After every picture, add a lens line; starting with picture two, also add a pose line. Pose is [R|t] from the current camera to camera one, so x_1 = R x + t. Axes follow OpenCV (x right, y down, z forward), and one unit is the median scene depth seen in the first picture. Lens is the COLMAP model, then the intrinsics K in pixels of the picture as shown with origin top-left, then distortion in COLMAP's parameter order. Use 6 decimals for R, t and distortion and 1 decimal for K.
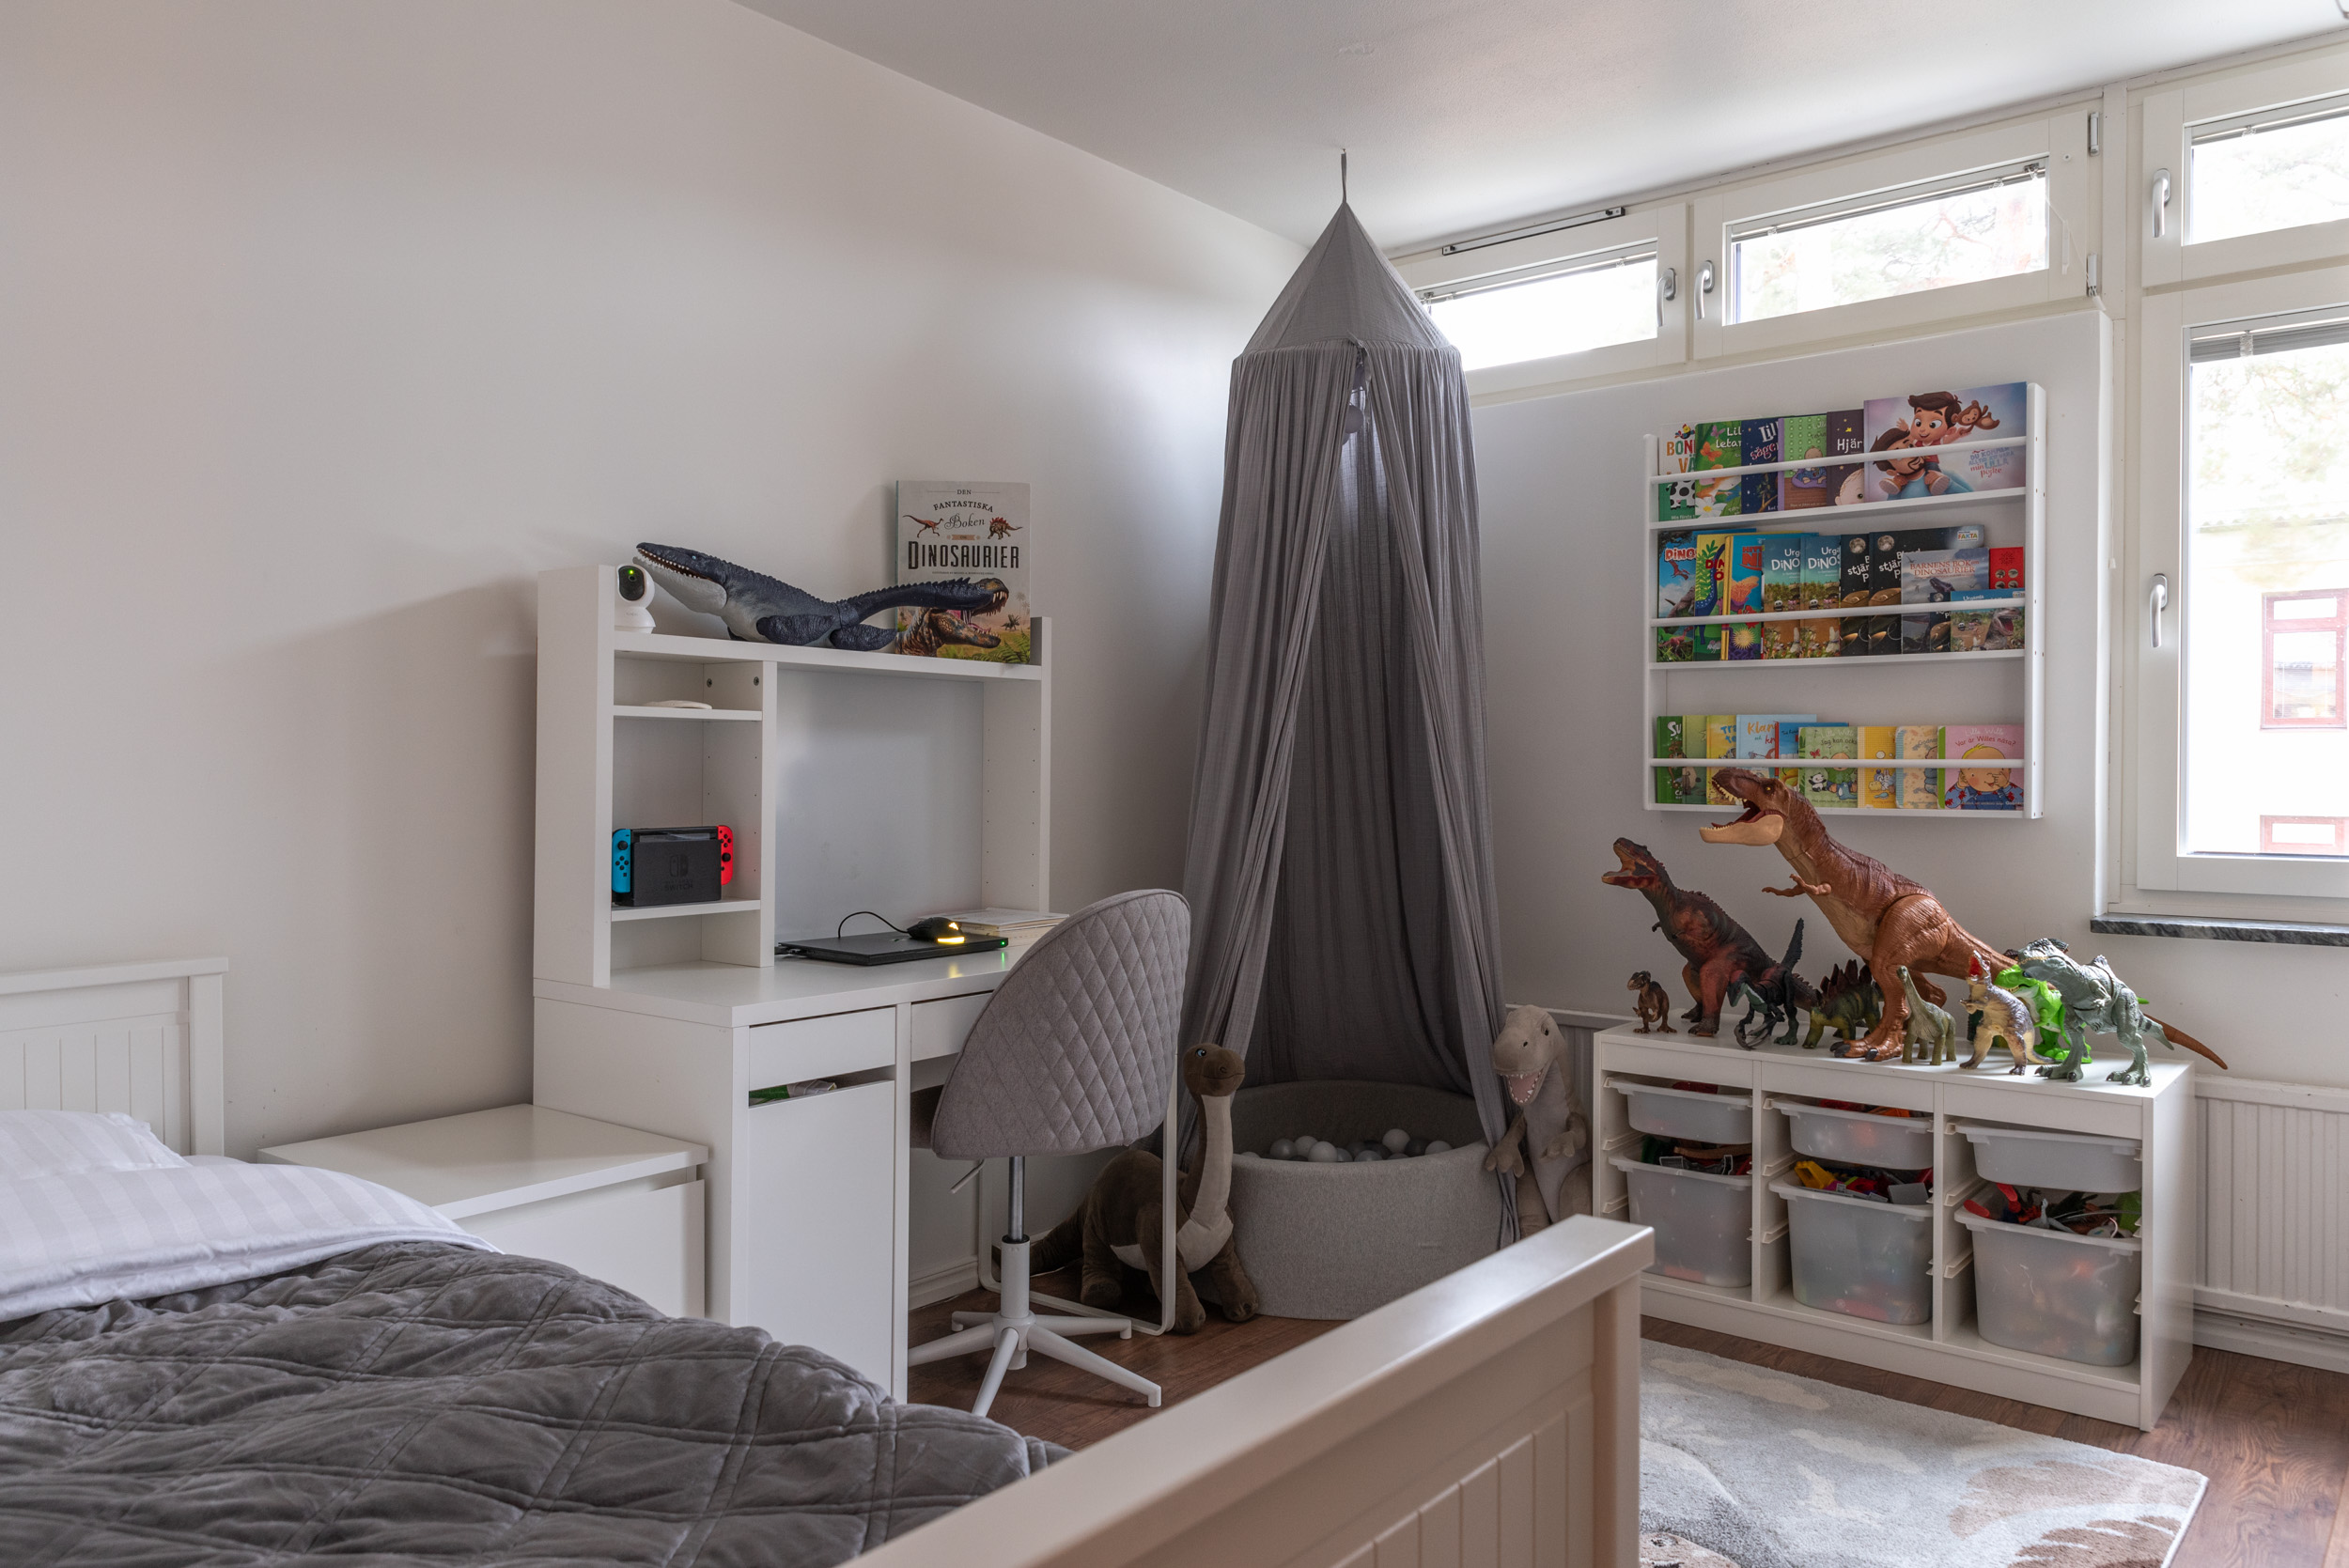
lens RADIAL K [[1583.0, 0, 1174.4], [0, 1583.0, 777.1], [0, 0, 1]] dist [0.000518, 0.000401]
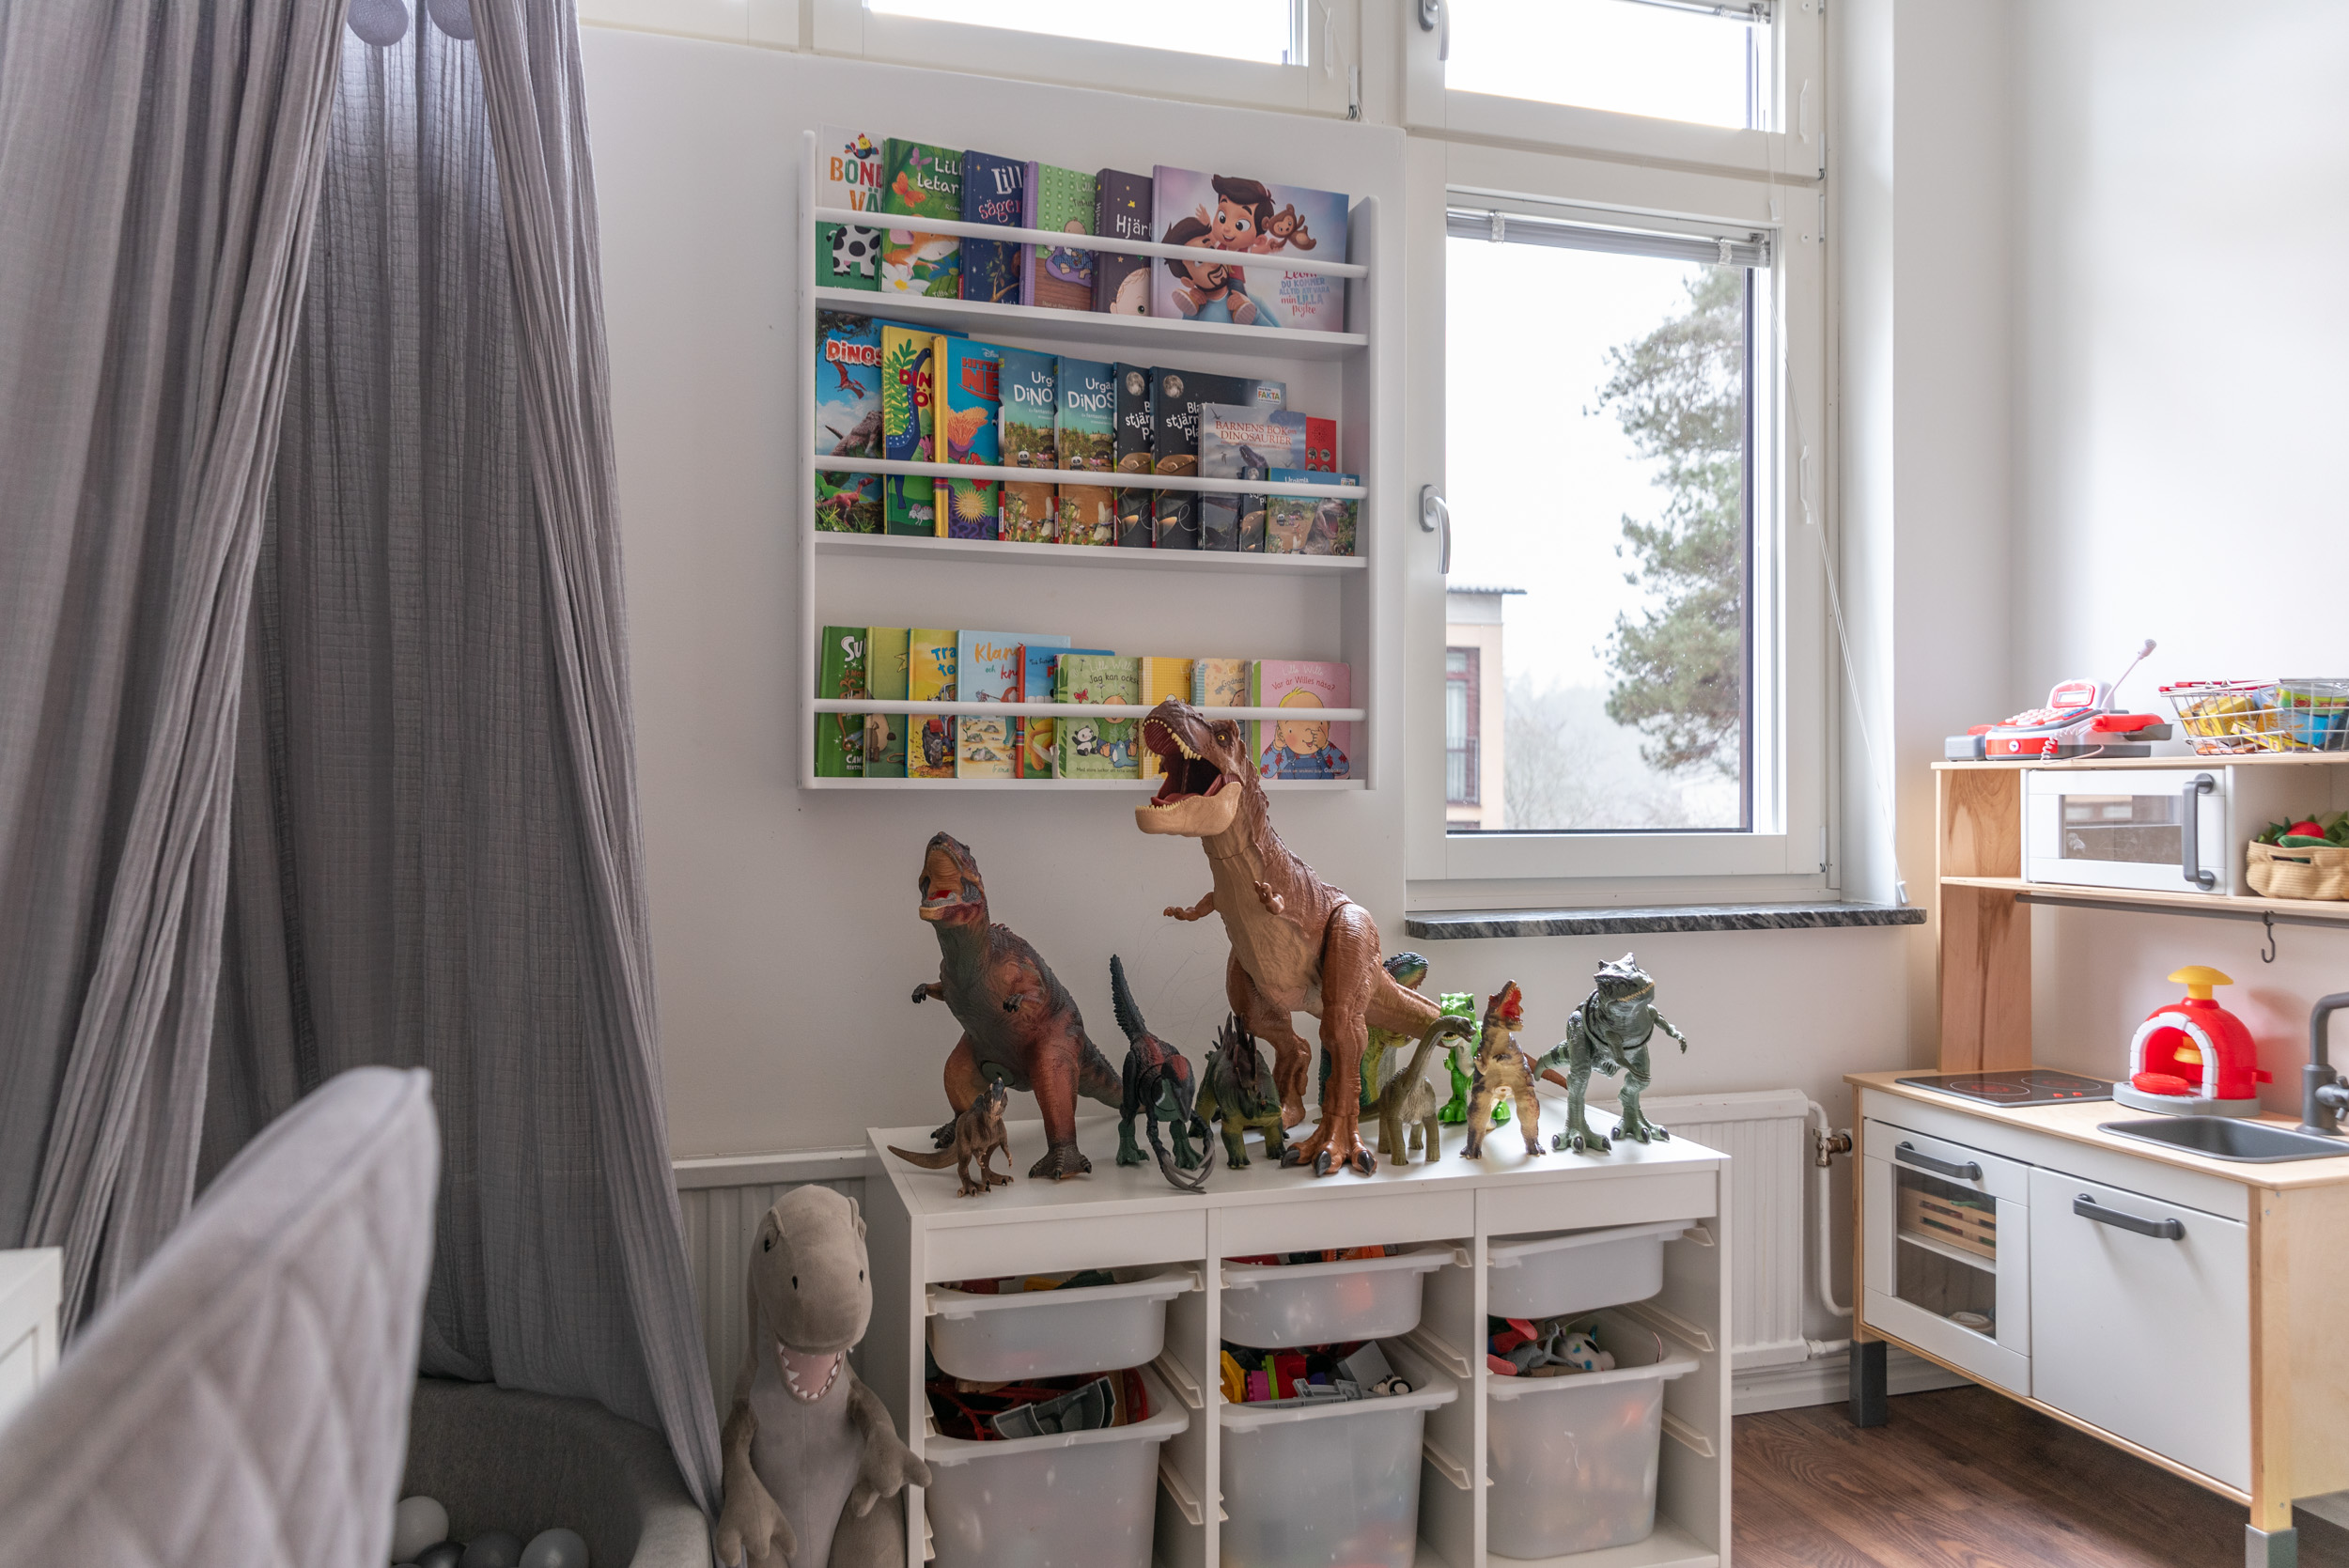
lens RADIAL K [[1583.0, 0, 1174.4], [0, 1583.0, 777.1], [0, 0, 1]] dist [0.000518, 0.000401]
pose [[0.564289, 0.007161, 0.825546, -0.103804], [0.007257, 0.999881, -0.013634, 0.027292], [-0.825545, 0.013685, 0.564170, 0.613485]]
